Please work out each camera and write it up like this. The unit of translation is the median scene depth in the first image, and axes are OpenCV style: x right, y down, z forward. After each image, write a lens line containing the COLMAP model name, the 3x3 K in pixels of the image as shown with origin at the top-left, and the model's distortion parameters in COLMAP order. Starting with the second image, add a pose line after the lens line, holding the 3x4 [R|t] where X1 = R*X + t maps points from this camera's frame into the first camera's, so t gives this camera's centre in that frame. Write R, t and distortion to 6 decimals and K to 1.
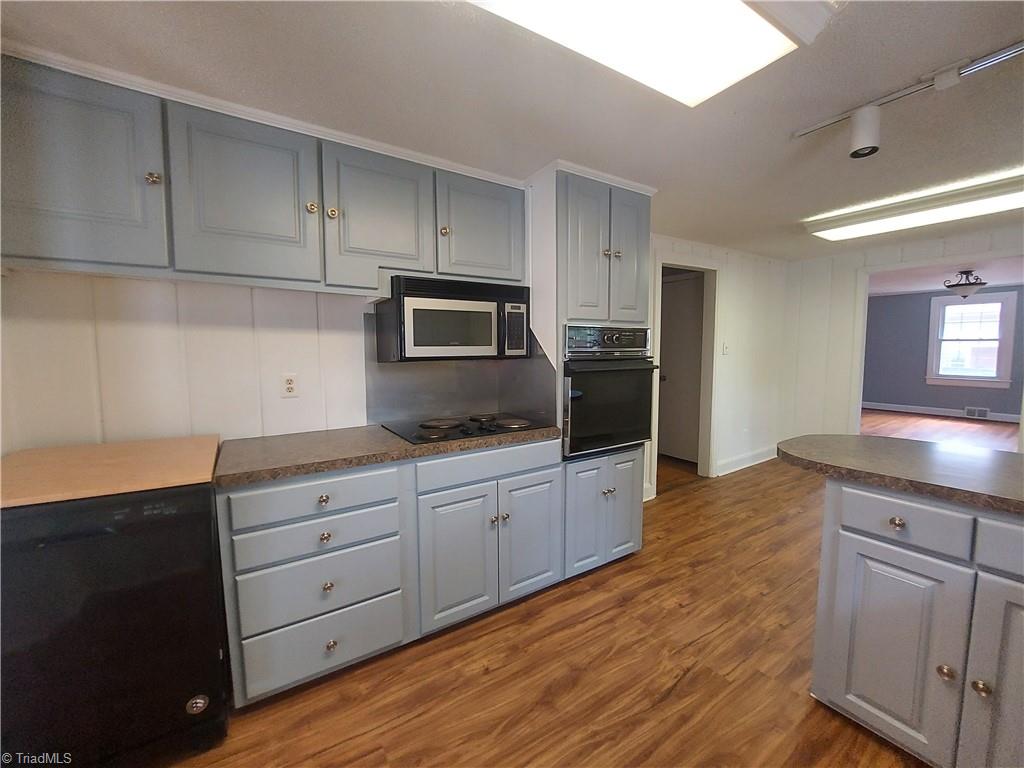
lens RADIAL K [[407.1, 0, 508.7], [0, 407.1, 382.7], [0, 0, 1]] dist [-0.012155, -0.000557]
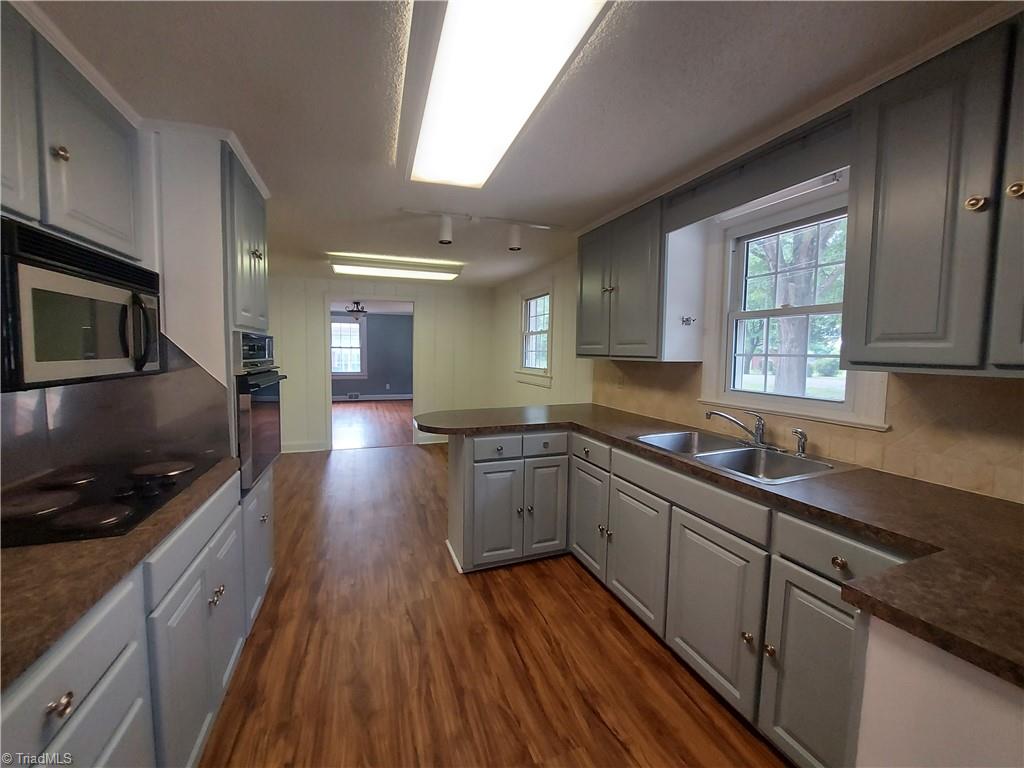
lens RADIAL K [[407.1, 0, 509.3], [0, 407.1, 378.7], [0, 0, 1]] dist [-0.012155, -0.000557]
pose [[0.226079, -0.056726, 0.972456, -0.574836], [0.070376, 0.996645, 0.041776, -0.044979], [-0.971563, 0.058992, 0.229313, 0.295175]]
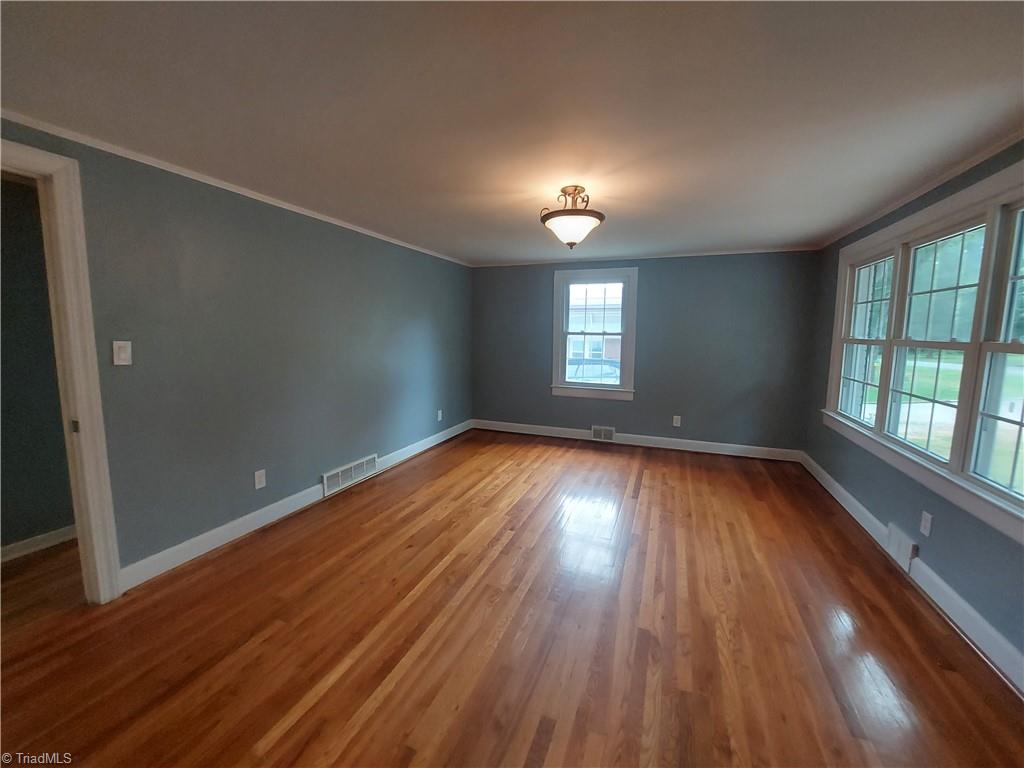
lens RADIAL K [[407.1, 0, 510.8], [0, 407.1, 381.0], [0, 0, 1]] dist [-0.012155, -0.000557]
pose [[0.812015, -0.049271, 0.581553, 2.090780], [0.031999, 0.998690, 0.039931, -0.194340], [-0.582759, -0.013815, 0.812528, 1.708653]]
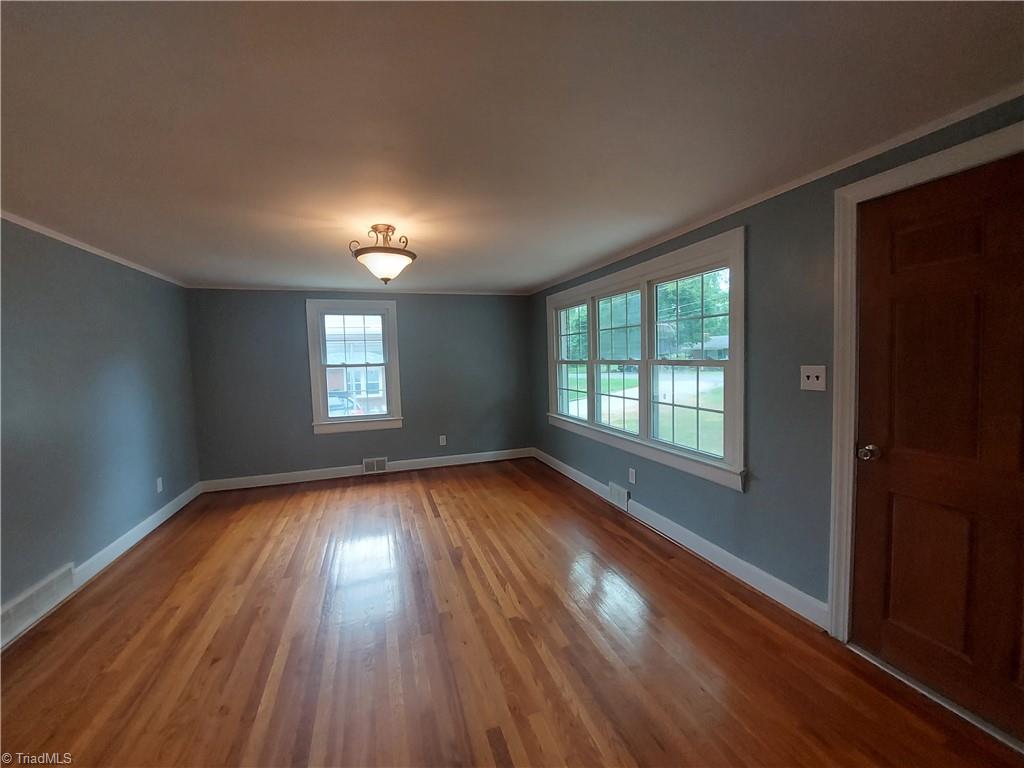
lens RADIAL K [[407.1, 0, 508.7], [0, 407.1, 380.7], [0, 0, 1]] dist [-0.012155, -0.000557]
pose [[0.246223, -0.051790, 0.967829, 1.829452], [0.112681, 0.993329, 0.024487, -0.232153], [-0.962641, 0.103026, 0.250416, 1.968602]]
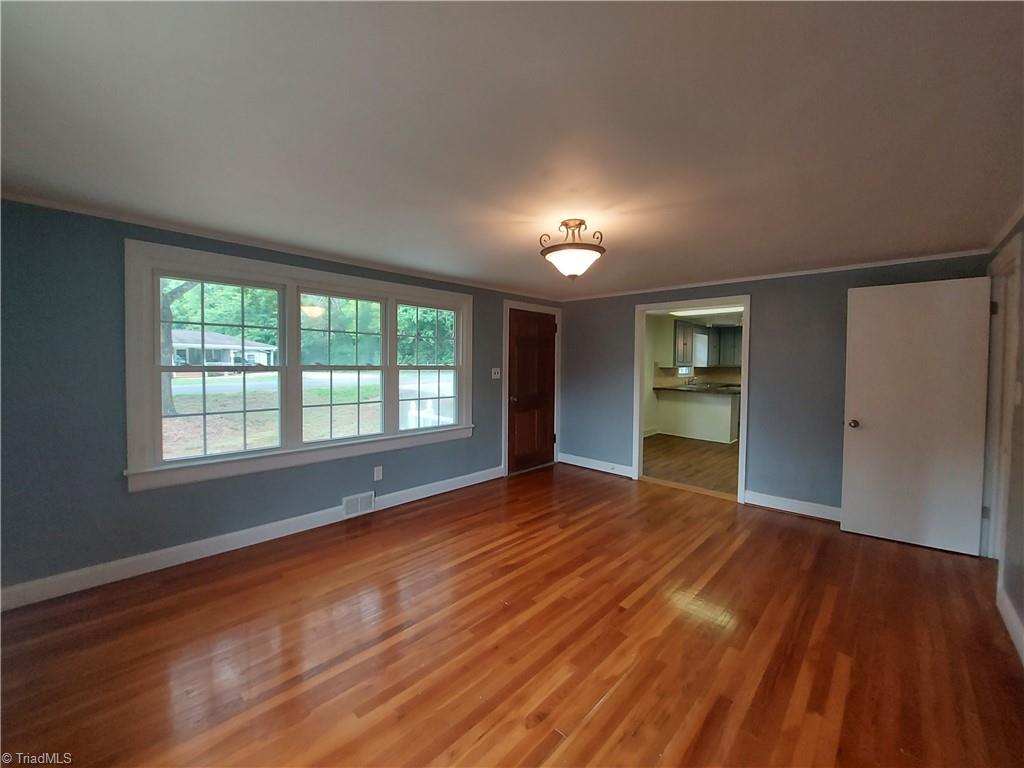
lens RADIAL K [[407.1, 0, 516.7], [0, 407.1, 377.8], [0, 0, 1]] dist [-0.012155, -0.000557]
pose [[-0.970425, 0.012237, -0.241092, 3.495808], [-0.018148, 0.992190, 0.123408, -0.404215], [0.240719, 0.124133, -0.962624, 3.869738]]
